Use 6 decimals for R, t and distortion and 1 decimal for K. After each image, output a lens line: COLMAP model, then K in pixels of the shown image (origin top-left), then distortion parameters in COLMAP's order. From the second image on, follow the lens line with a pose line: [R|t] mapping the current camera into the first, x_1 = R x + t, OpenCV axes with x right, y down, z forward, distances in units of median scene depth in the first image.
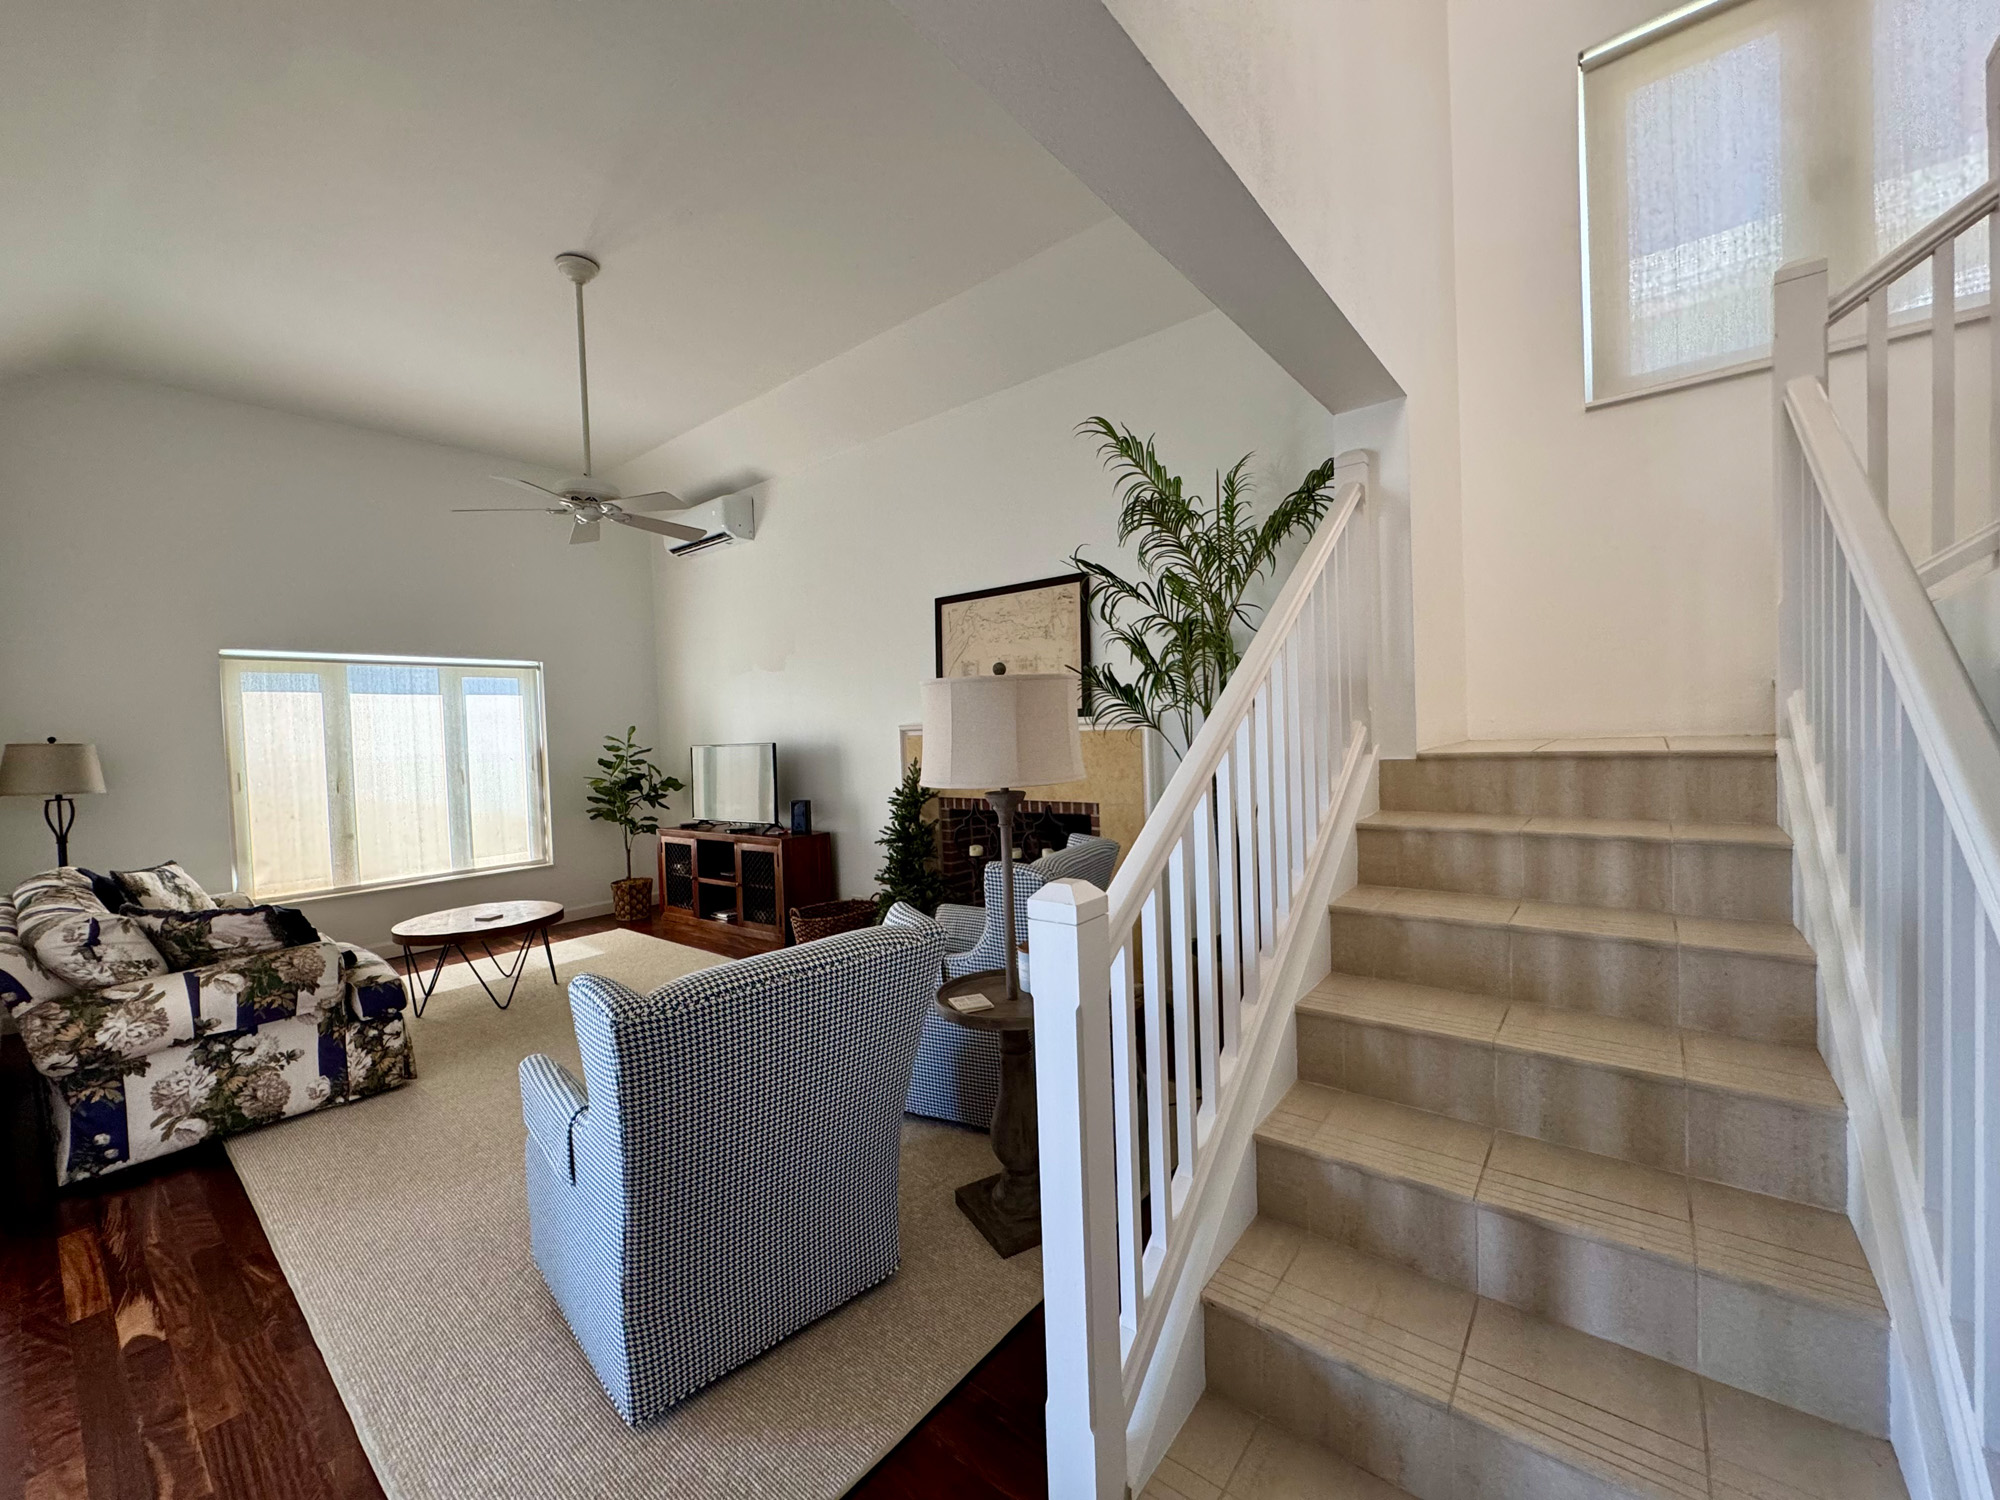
lens RADIAL K [[796.0, 0, 996.1], [0, 796.0, 750.1], [0, 0, 1]] dist [-0.005734, 0.001455]
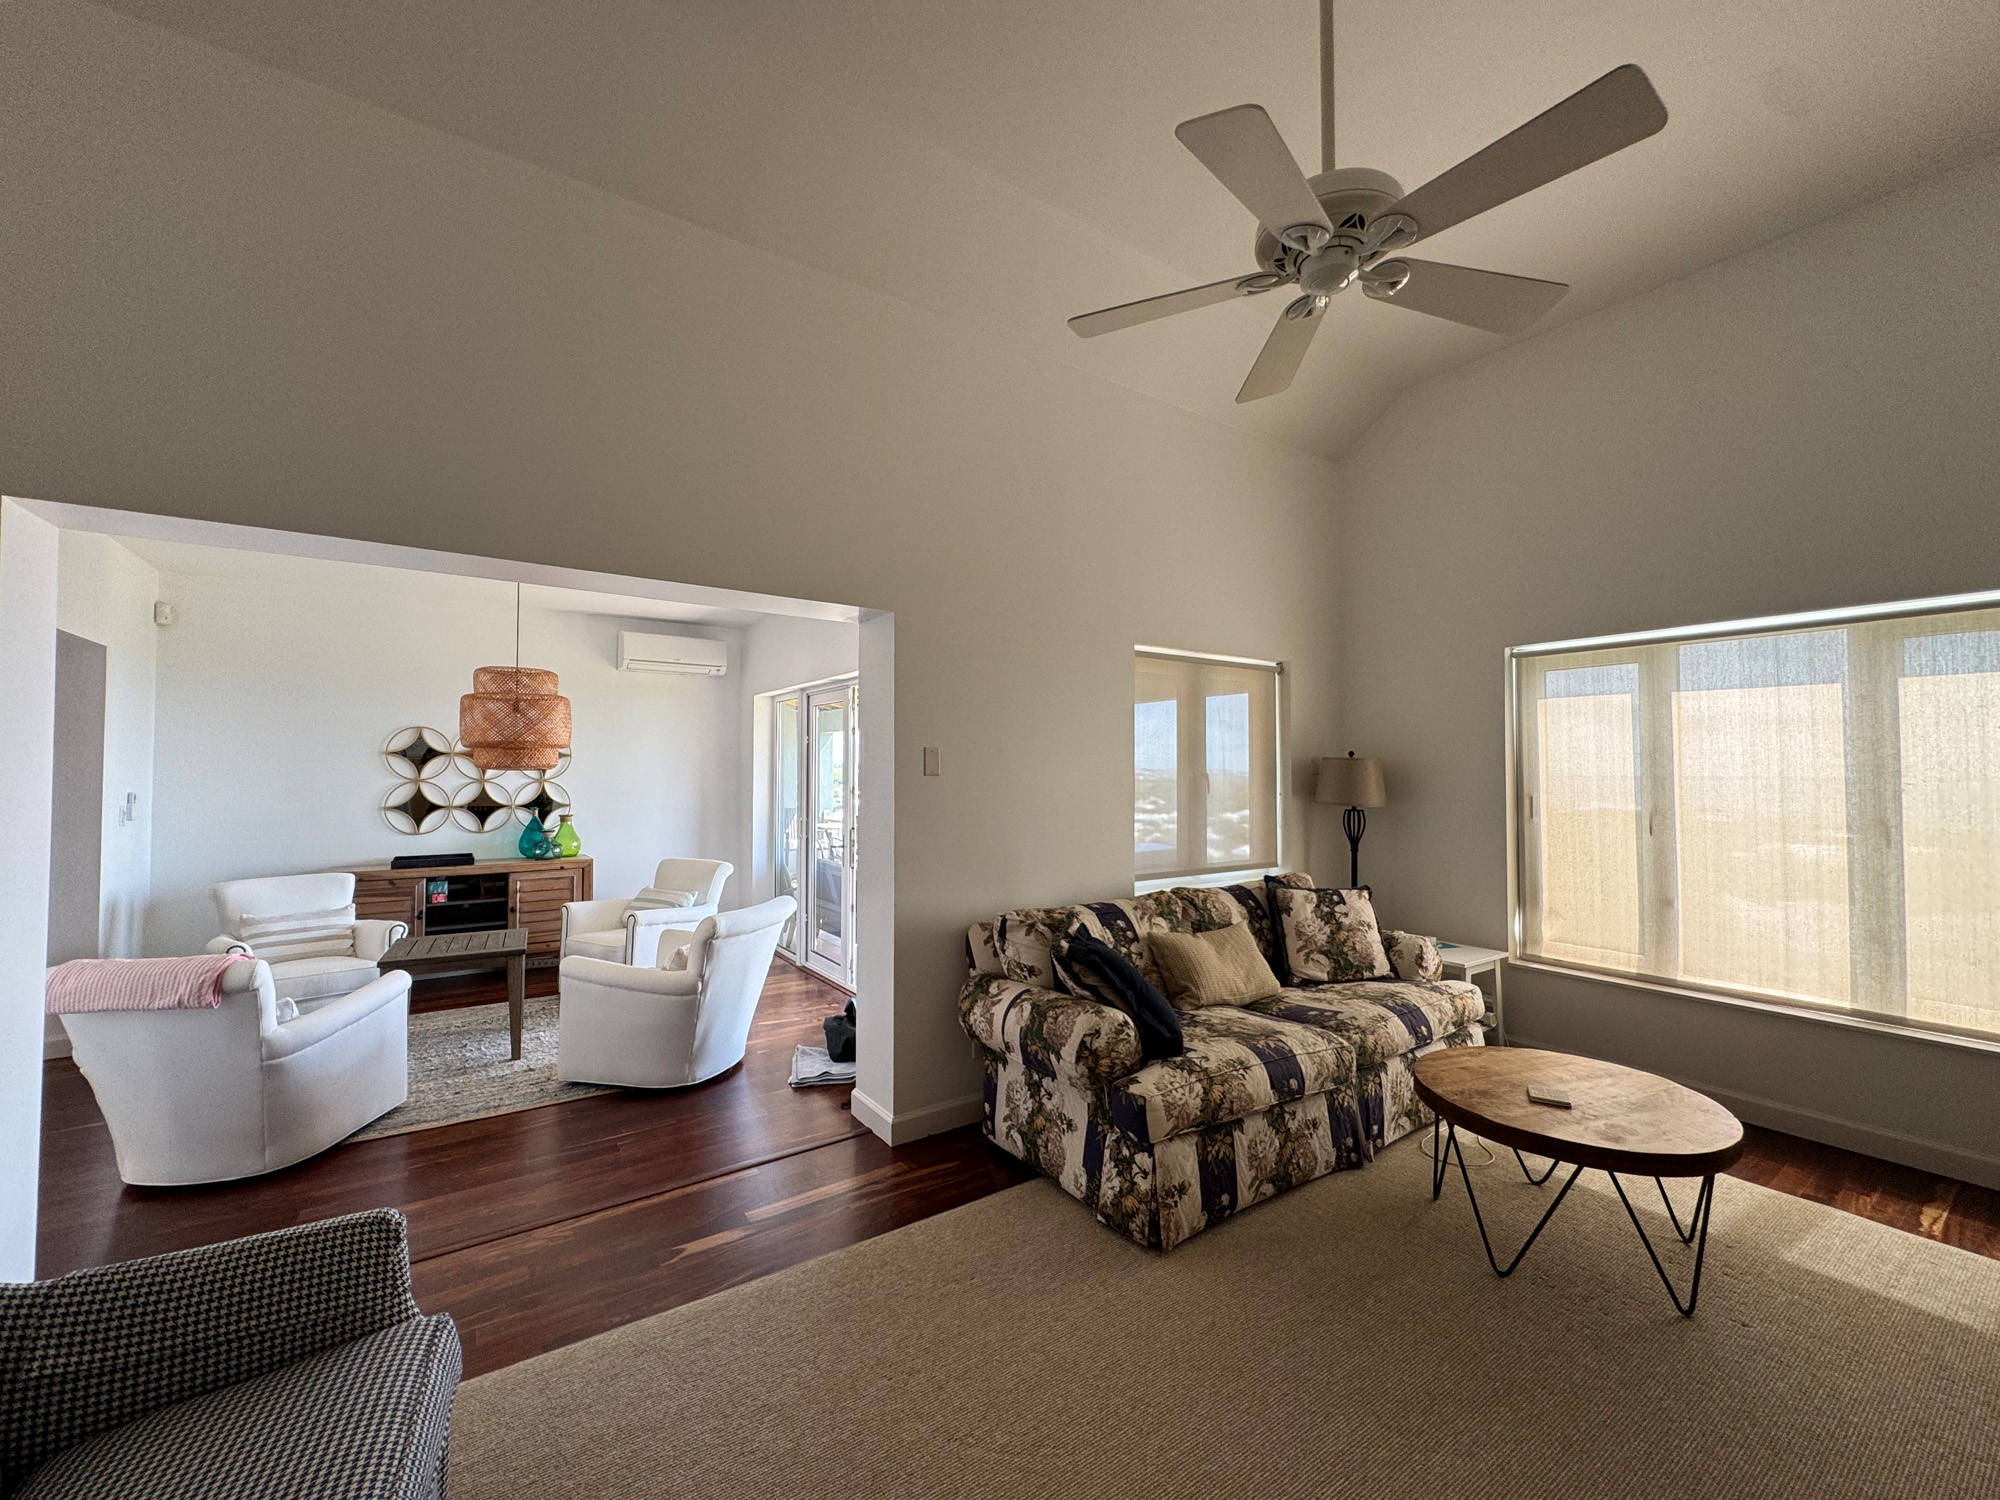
lens RADIAL K [[796.0, 0, 1019.7], [0, 796.0, 755.5], [0, 0, 1]] dist [-0.005734, 0.001455]
pose [[-0.285931, 0.012541, -0.958168, -0.037056], [-0.012268, 0.999785, 0.016746, -0.030371], [0.958172, 0.016543, -0.285715, 1.075878]]
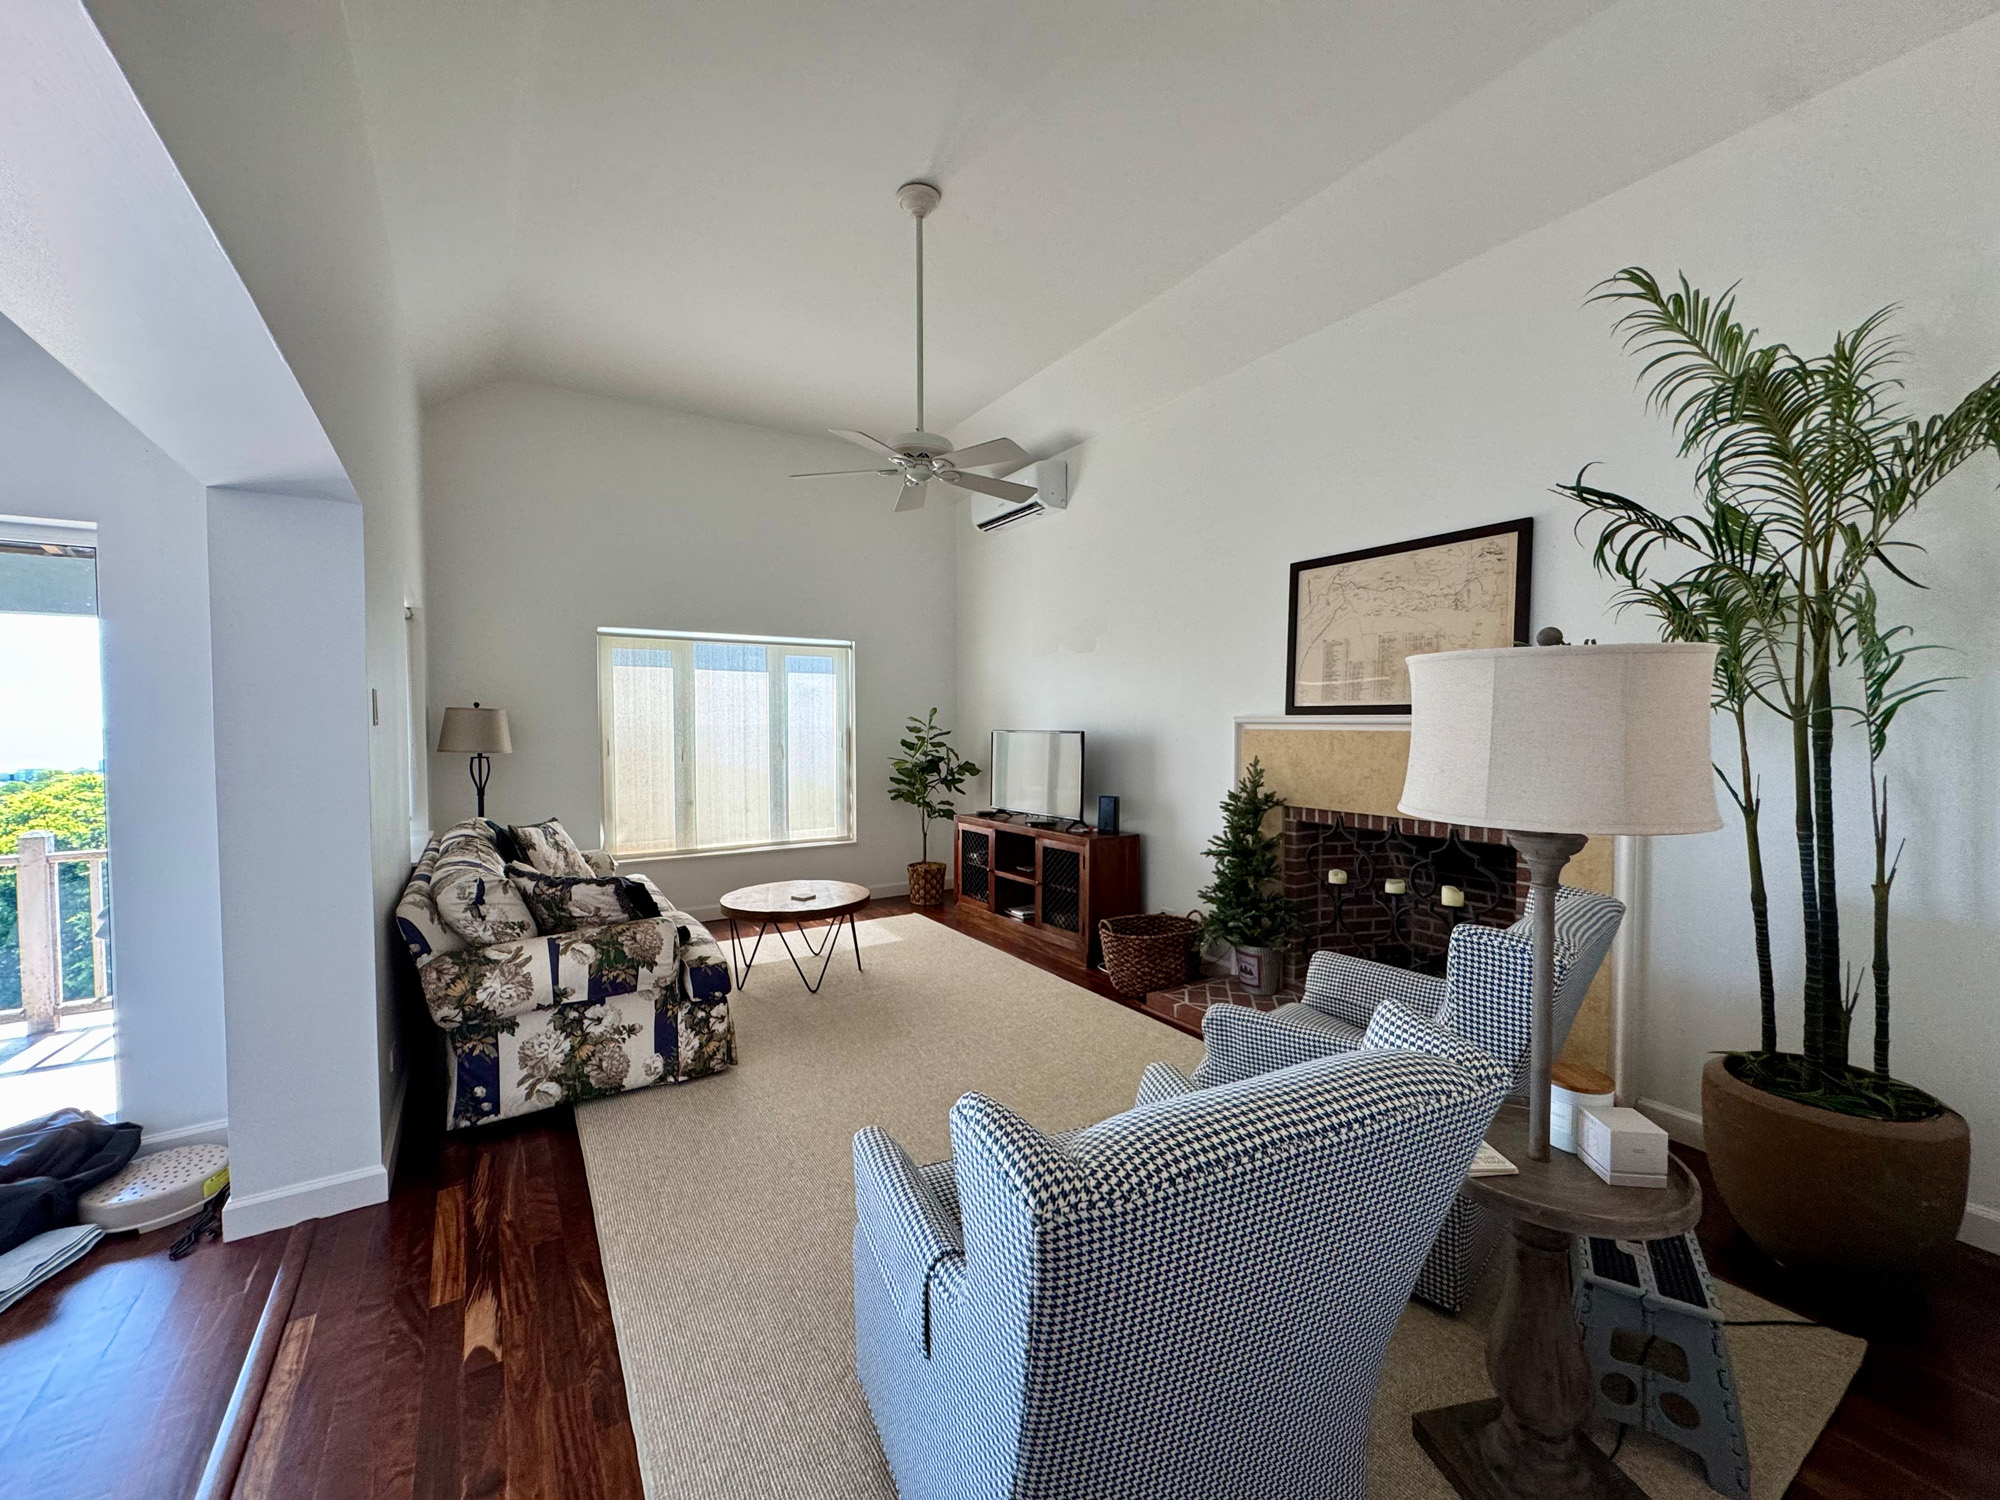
lens RADIAL K [[796.0, 0, 994.1], [0, 796.0, 750.5], [0, 0, 1]] dist [-0.005734, 0.001455]
pose [[0.947186, 0.047533, -0.317142, -0.143575], [-0.042314, 0.998832, 0.023328, -0.006335], [0.317880, -0.008676, 0.948091, 0.182687]]
